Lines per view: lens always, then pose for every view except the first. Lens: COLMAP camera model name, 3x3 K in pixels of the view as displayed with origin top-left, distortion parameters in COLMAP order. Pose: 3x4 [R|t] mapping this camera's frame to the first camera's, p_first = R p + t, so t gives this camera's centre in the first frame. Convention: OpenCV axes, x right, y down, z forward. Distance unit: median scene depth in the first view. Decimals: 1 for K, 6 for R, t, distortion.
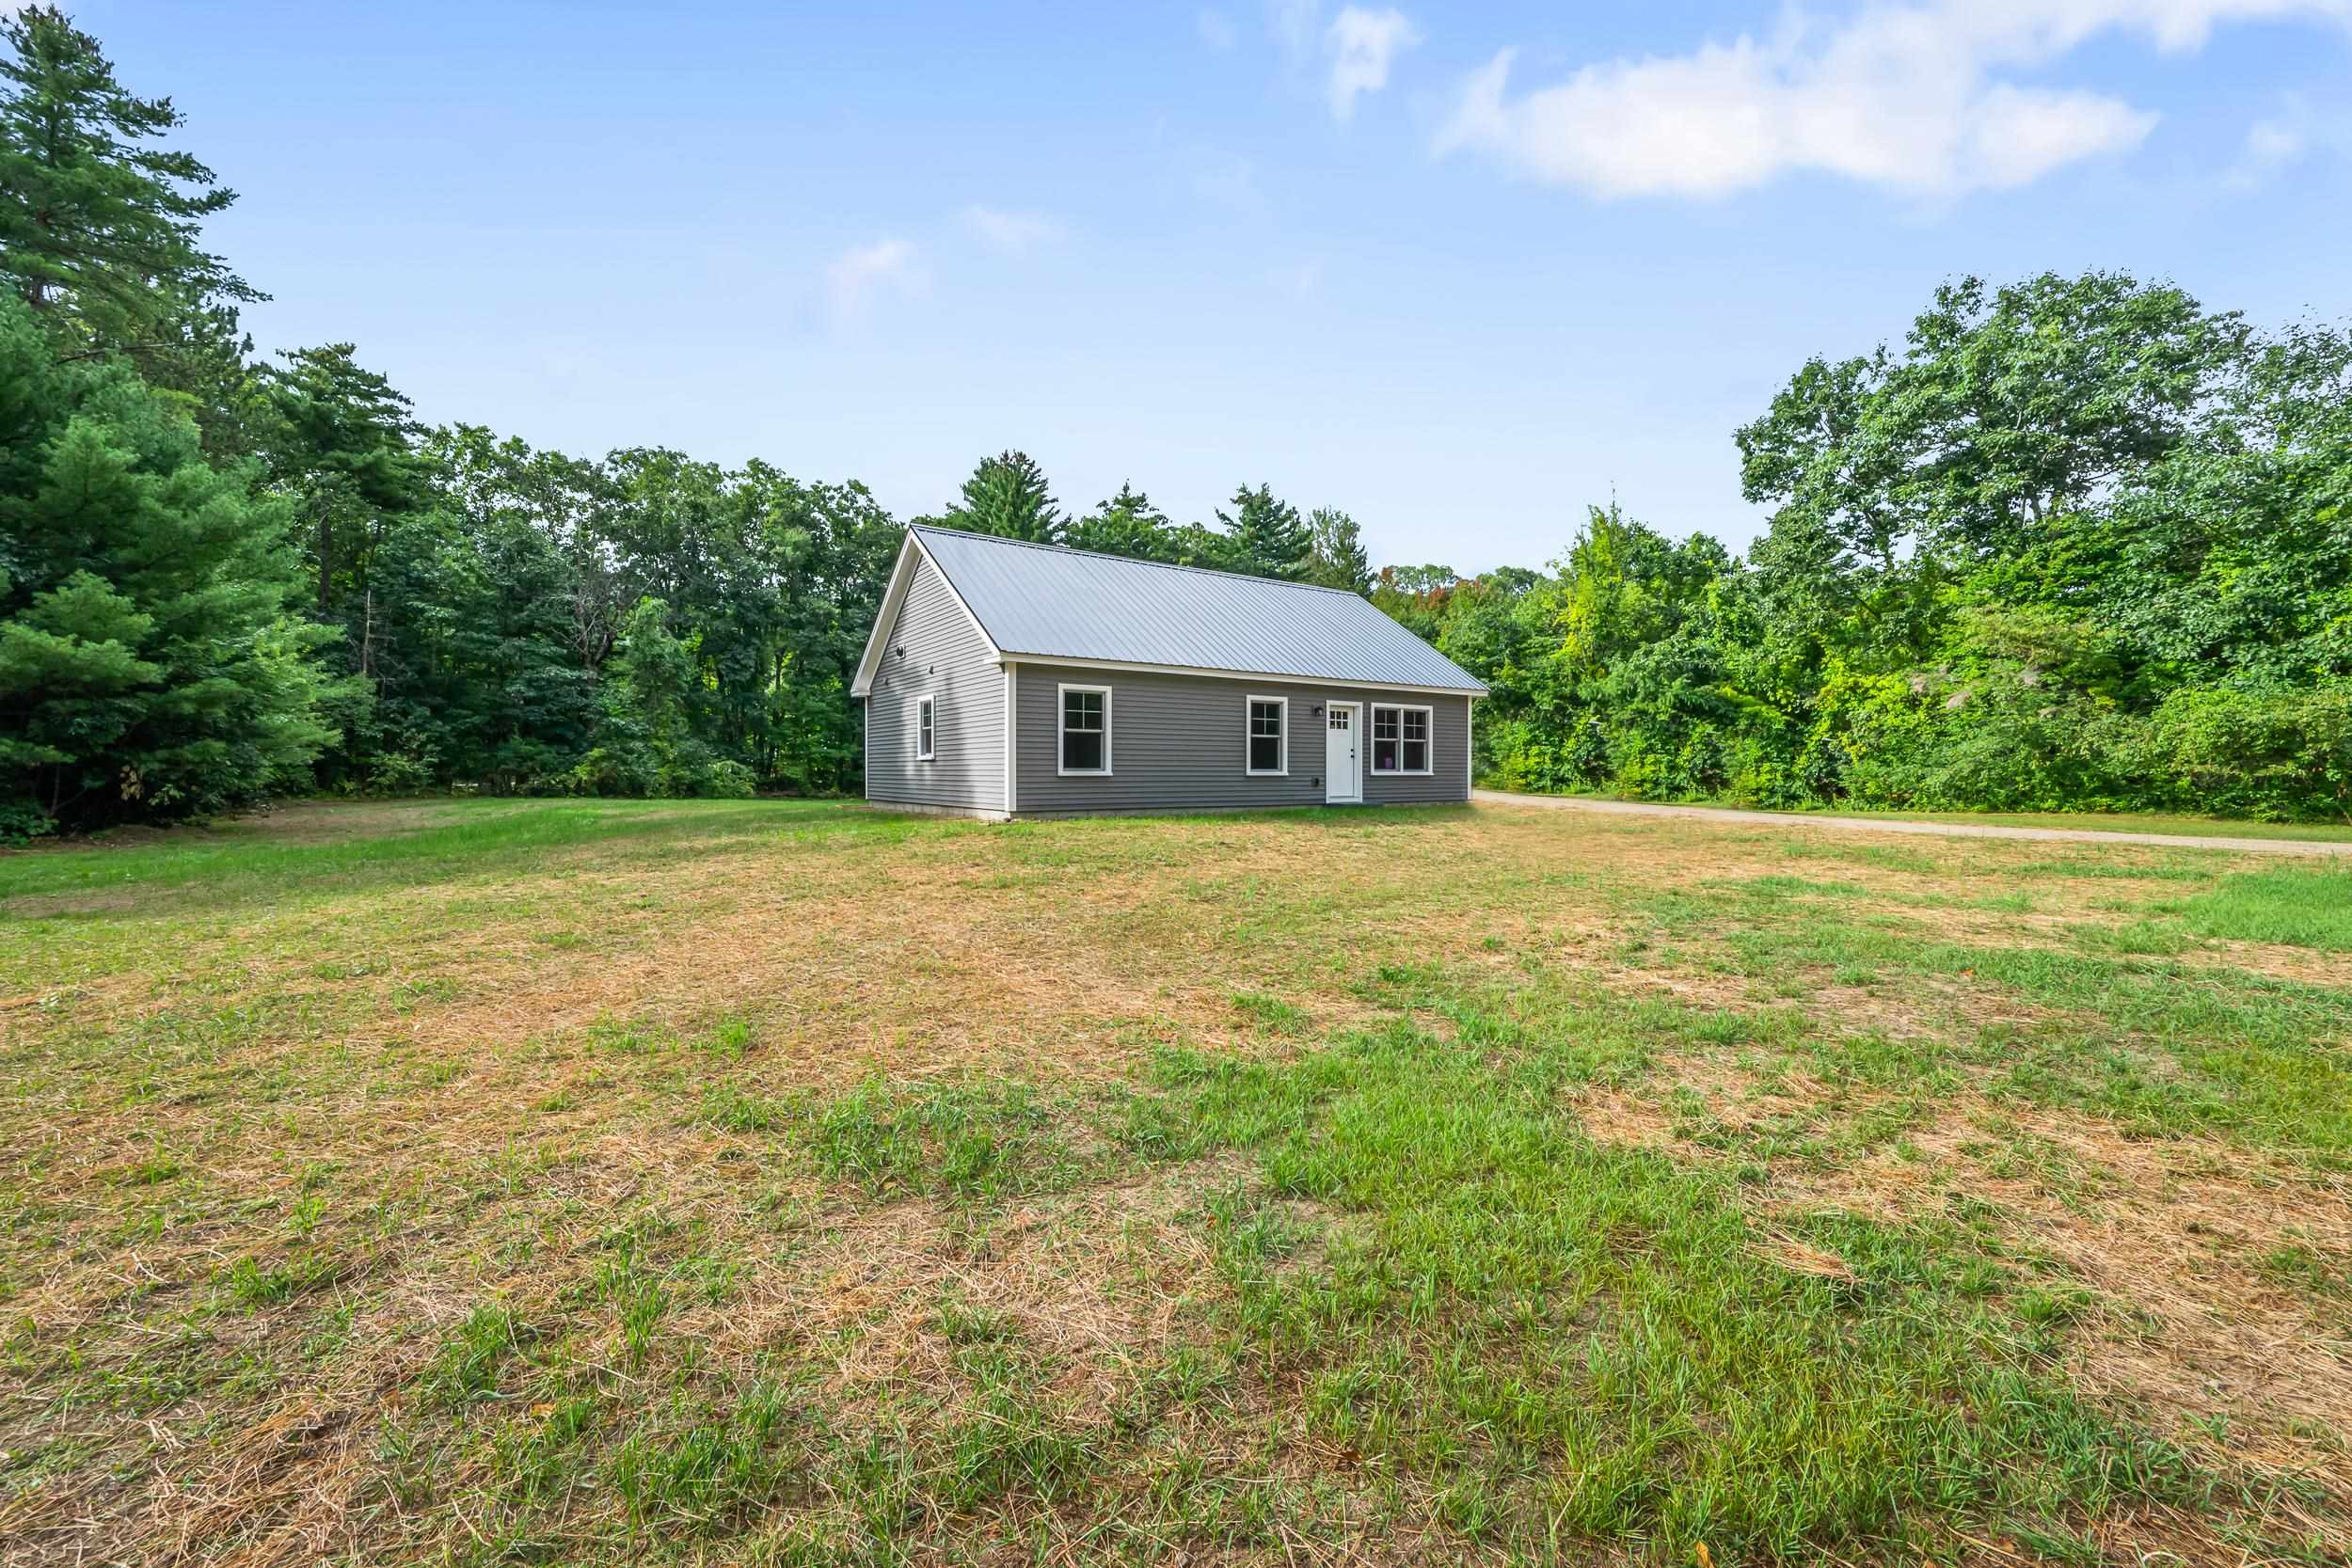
lens RADIAL K [[938.1, 0, 1177.7], [0, 938.1, 767.8], [0, 0, 1]] dist [-0.000052, 0.000420]
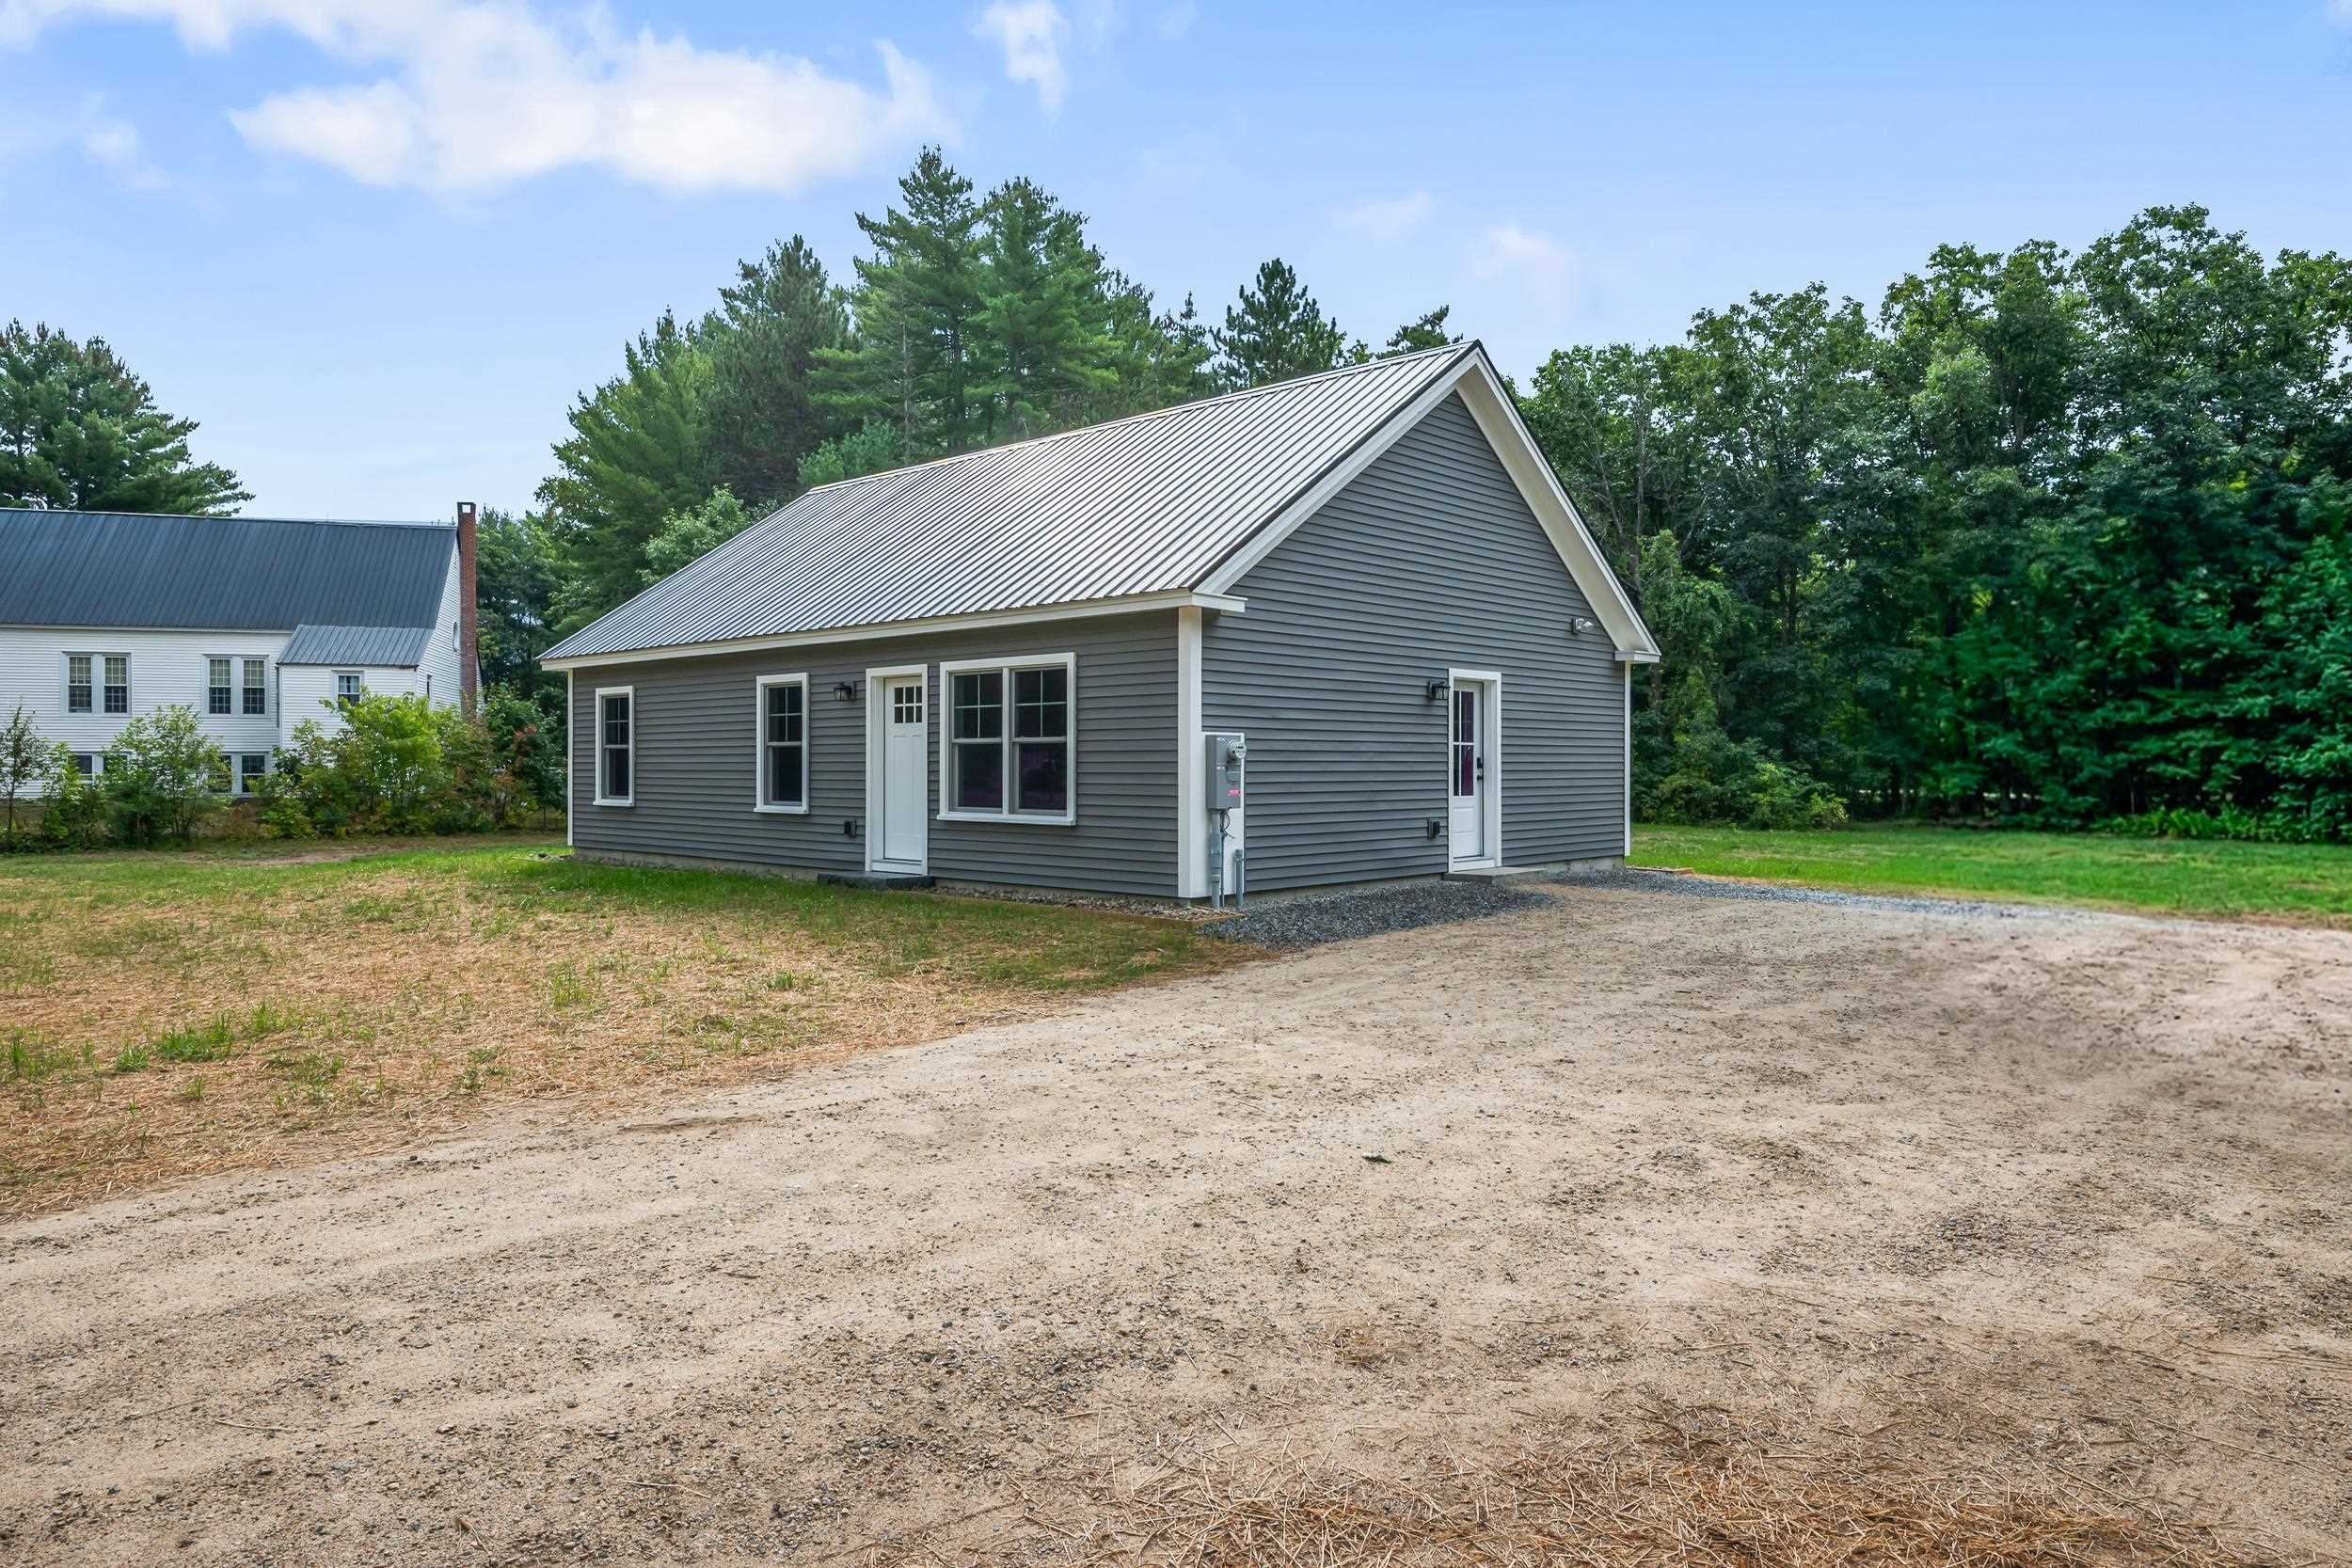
lens RADIAL K [[1449.5, 0, 1179.3], [0, 1449.5, 754.8], [0, 0, 1]] dist [-0.008058, -0.000235]
pose [[0.218665, -0.007325, -0.975772, 0.917805], [0.002734, 0.999972, -0.006894, -0.018514], [0.975796, -0.001161, 0.218679, 0.946246]]
